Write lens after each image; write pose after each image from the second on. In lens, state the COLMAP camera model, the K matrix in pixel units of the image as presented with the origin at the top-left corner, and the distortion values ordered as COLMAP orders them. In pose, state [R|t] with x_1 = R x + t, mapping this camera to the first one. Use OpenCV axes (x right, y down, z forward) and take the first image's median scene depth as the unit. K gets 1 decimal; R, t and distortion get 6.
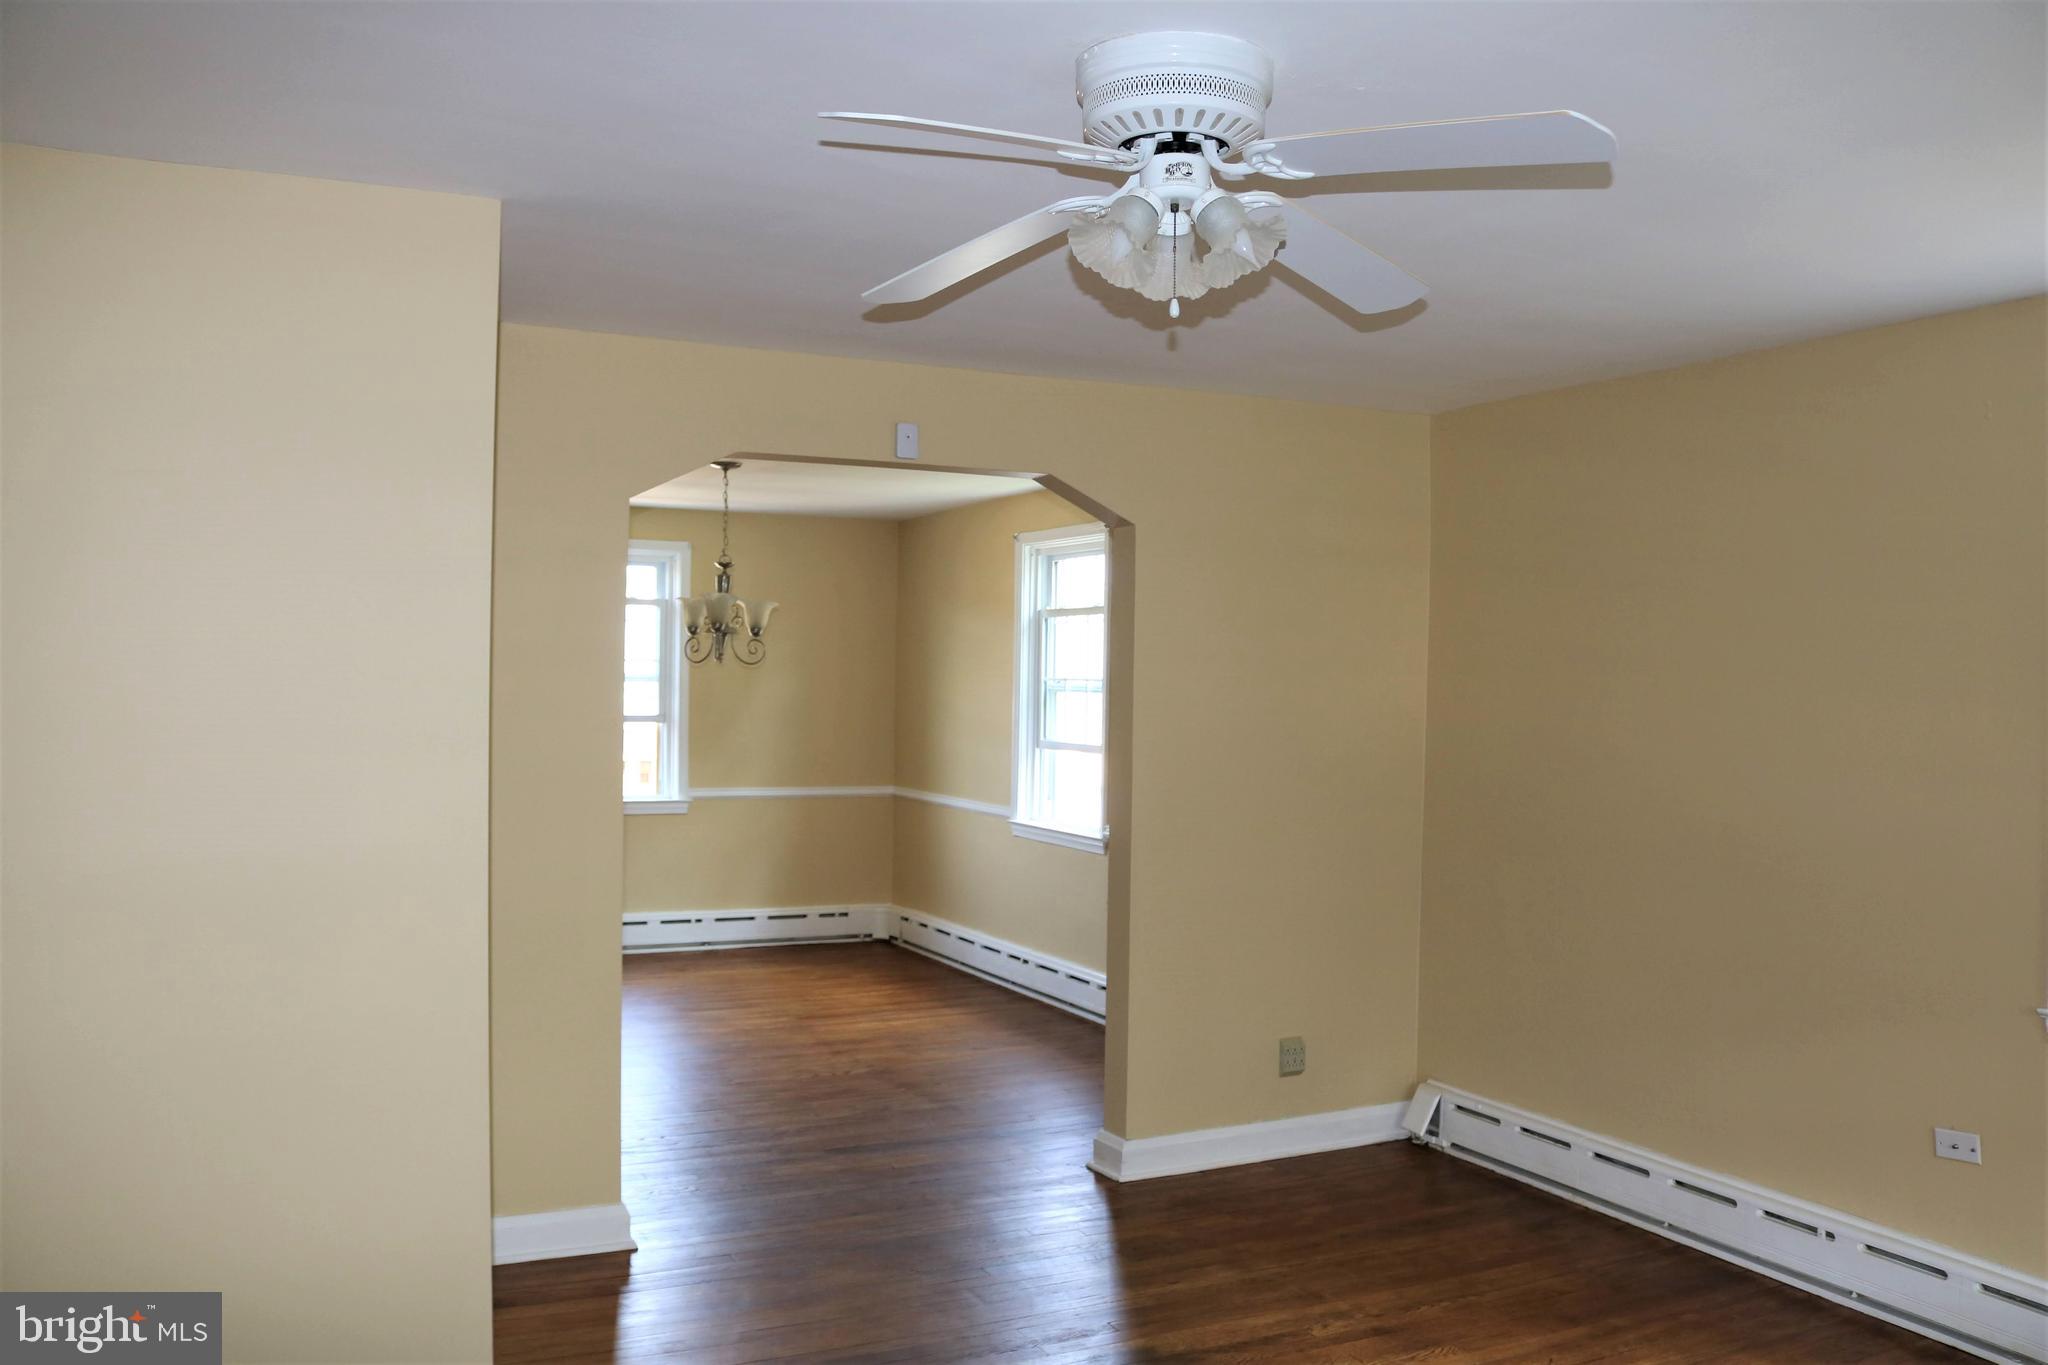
lens RADIAL K [[1769.0, 0, 1021.2], [0, 1769.0, 684.1], [0, 0, 1]] dist [-0.002961, -0.002059]
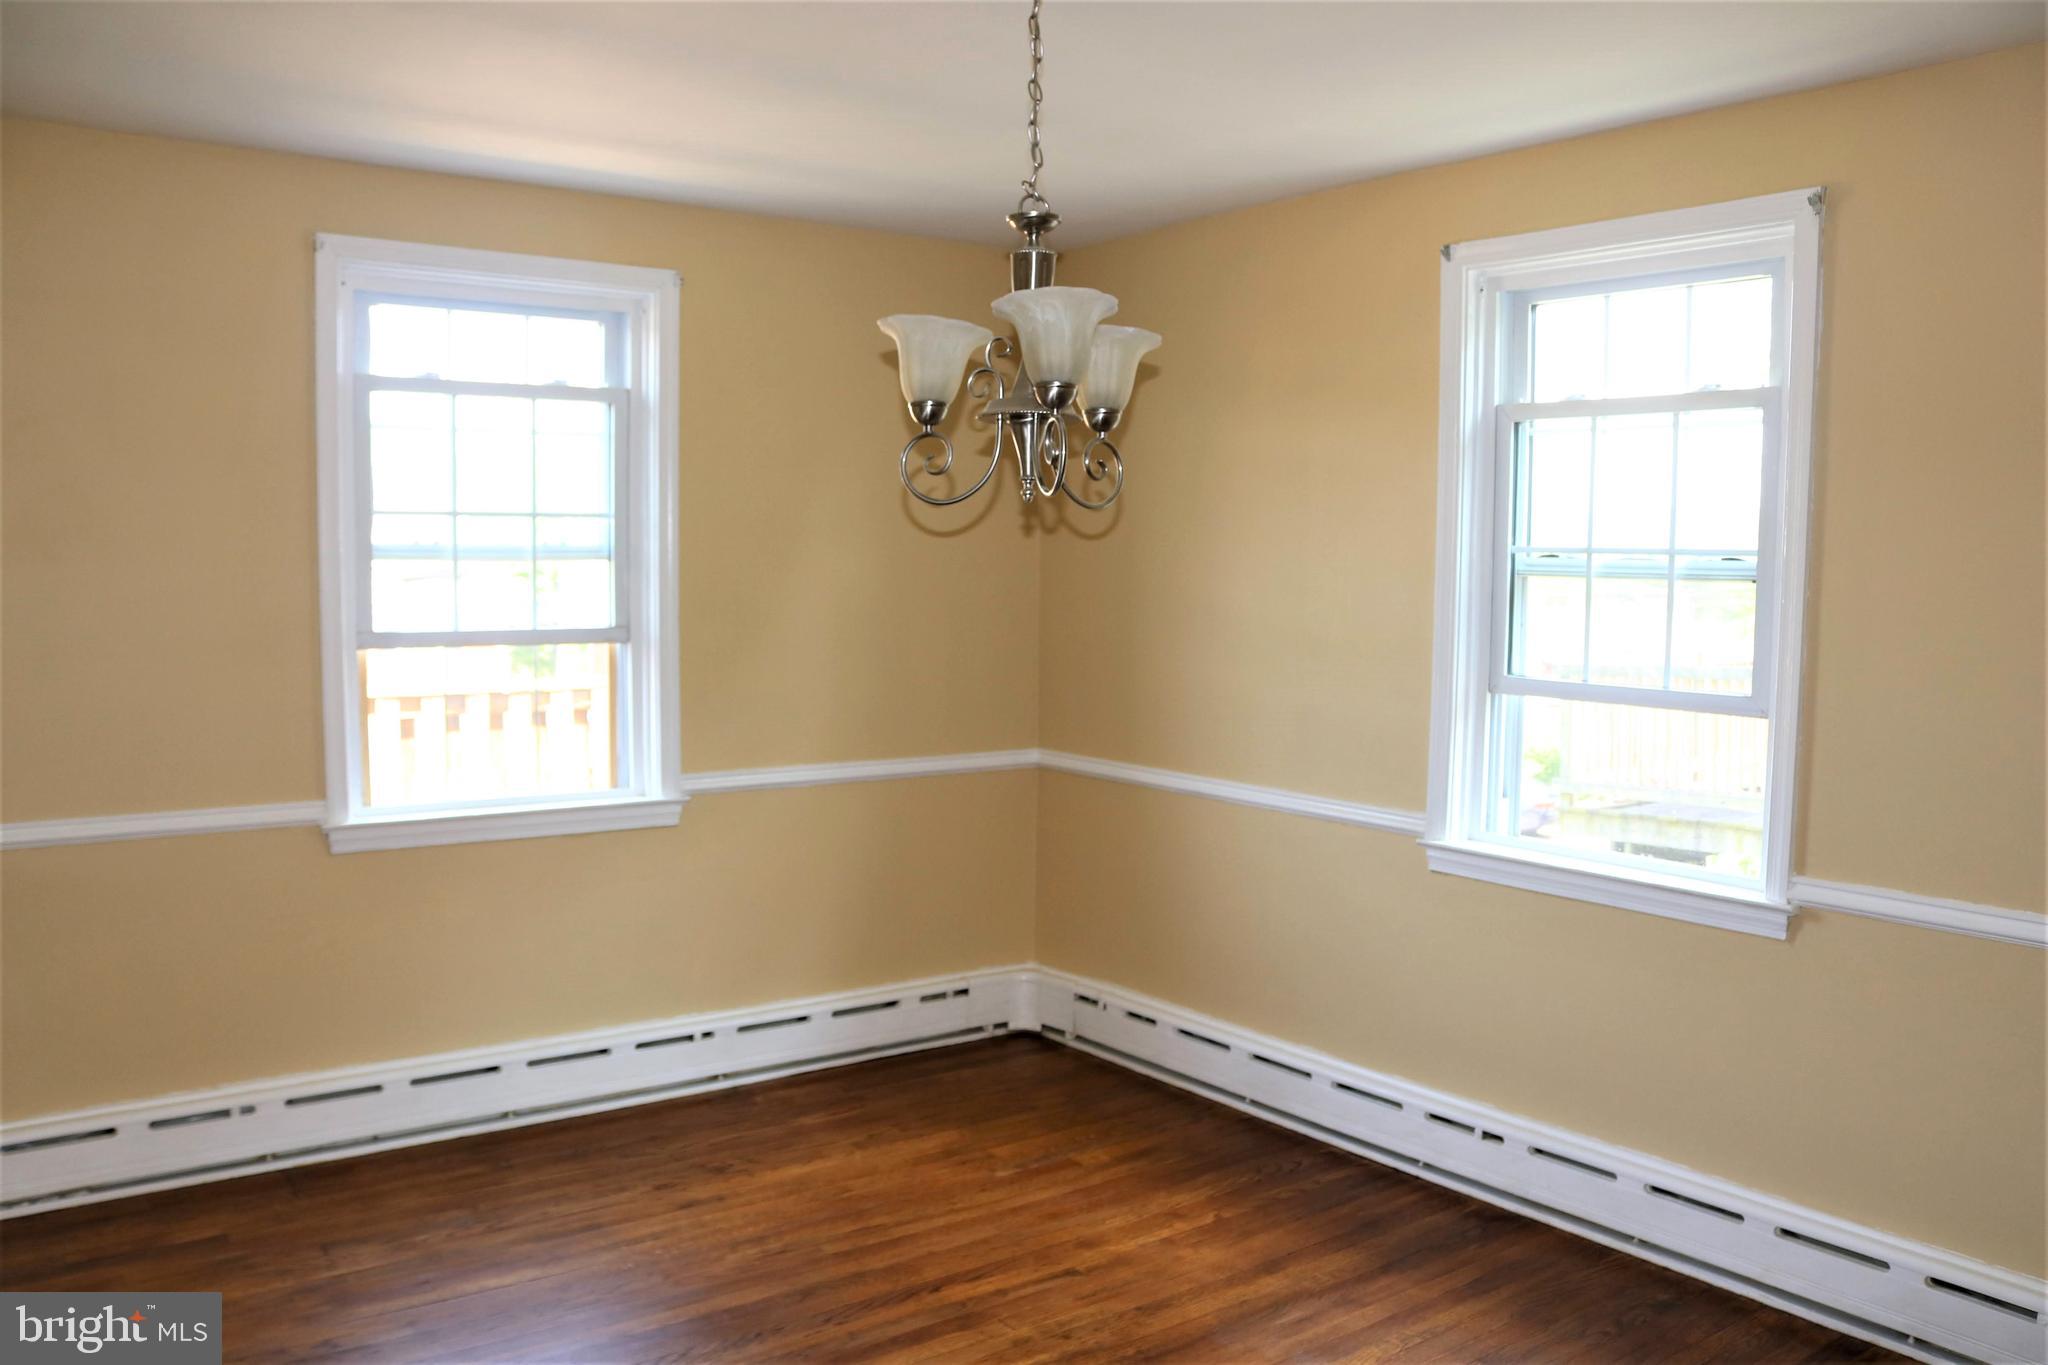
lens RADIAL K [[1769.0, 0, 1025.5], [0, 1769.0, 677.3], [0, 0, 1]] dist [-0.002961, -0.002059]
pose [[0.979987, -0.022373, 0.197800, -0.190809], [0.007637, 0.997158, 0.074952, -0.004929], [-0.198914, -0.071941, 0.977373, 0.496470]]
